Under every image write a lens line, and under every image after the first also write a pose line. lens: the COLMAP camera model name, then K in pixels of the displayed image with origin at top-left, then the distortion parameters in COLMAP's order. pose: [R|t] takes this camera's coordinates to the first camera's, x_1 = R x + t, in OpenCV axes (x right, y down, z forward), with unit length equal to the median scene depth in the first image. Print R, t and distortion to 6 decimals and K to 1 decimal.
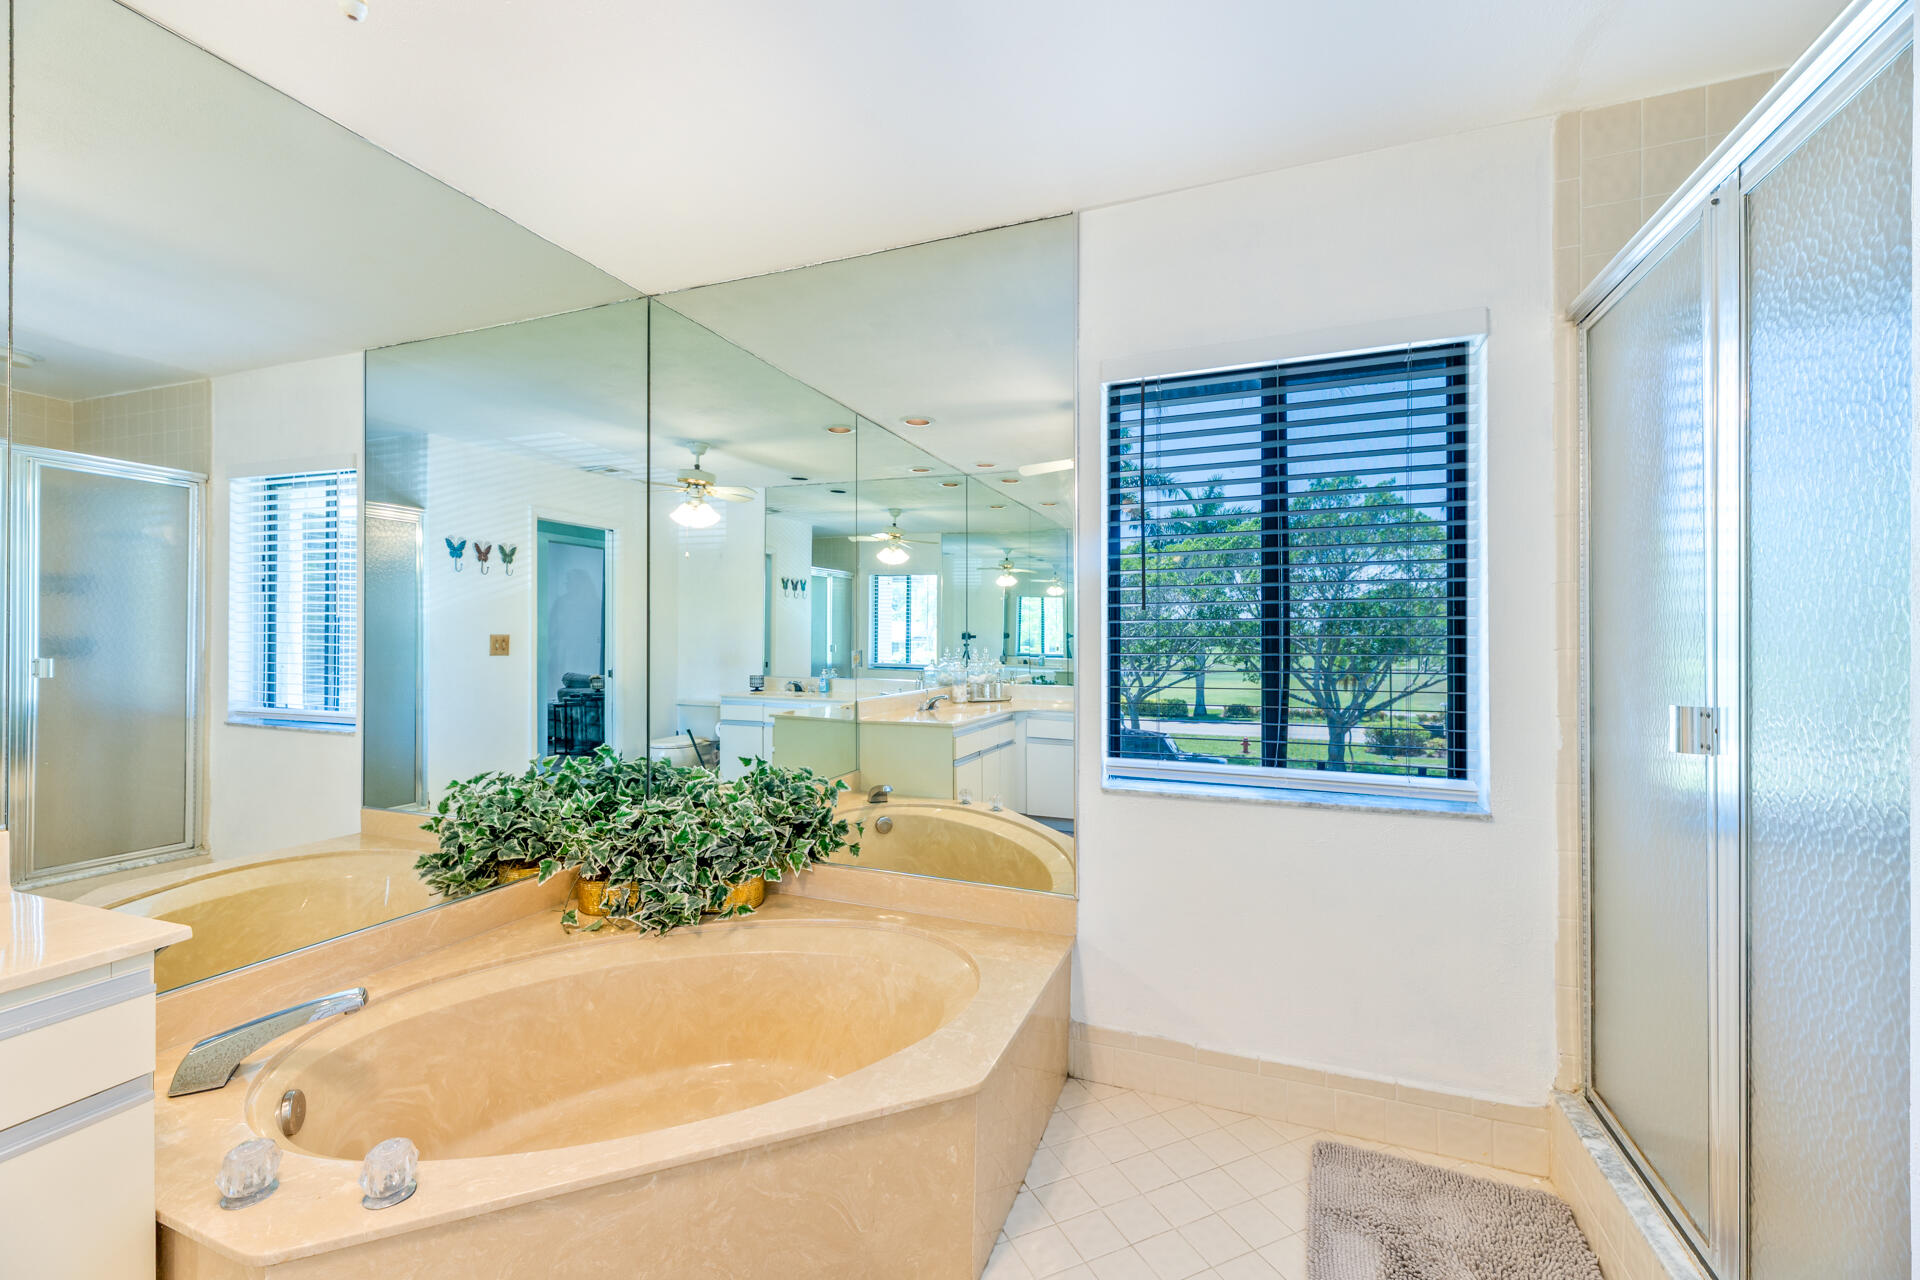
lens RADIAL K [[774.4, 0, 1000.9], [0, 774.4, 637.6], [0, 0, 1]] dist [0.001033, -0.000045]
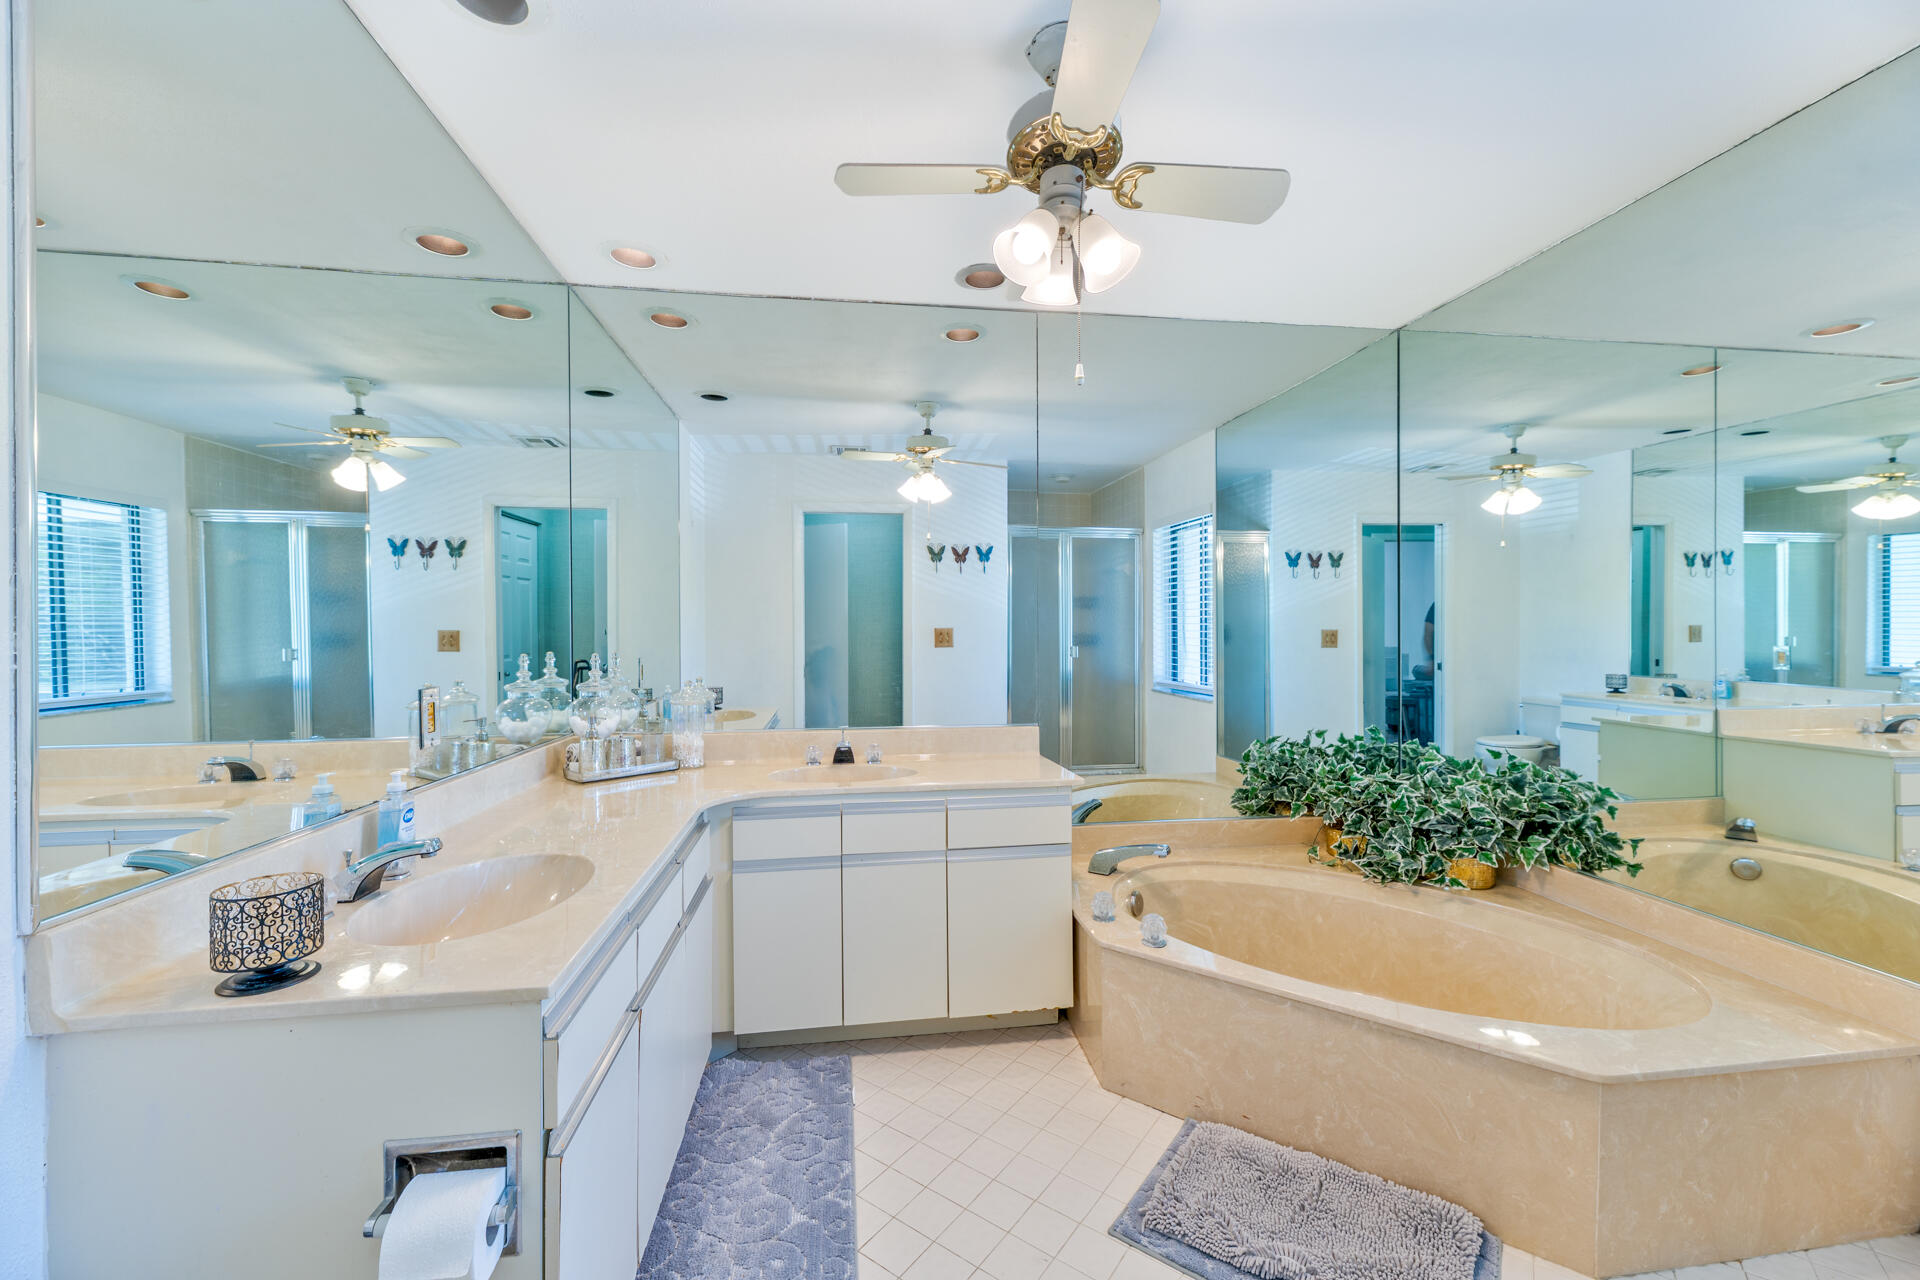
lens RADIAL K [[774.4, 0, 1000.9], [0, 774.4, 637.6], [0, 0, 1]] dist [0.001033, -0.000045]
pose [[0.531613, -0.000339, -0.846987, 0.217602], [0.008018, 0.999957, 0.004632, -0.003580], [0.846949, -0.009254, 0.531593, -0.102747]]
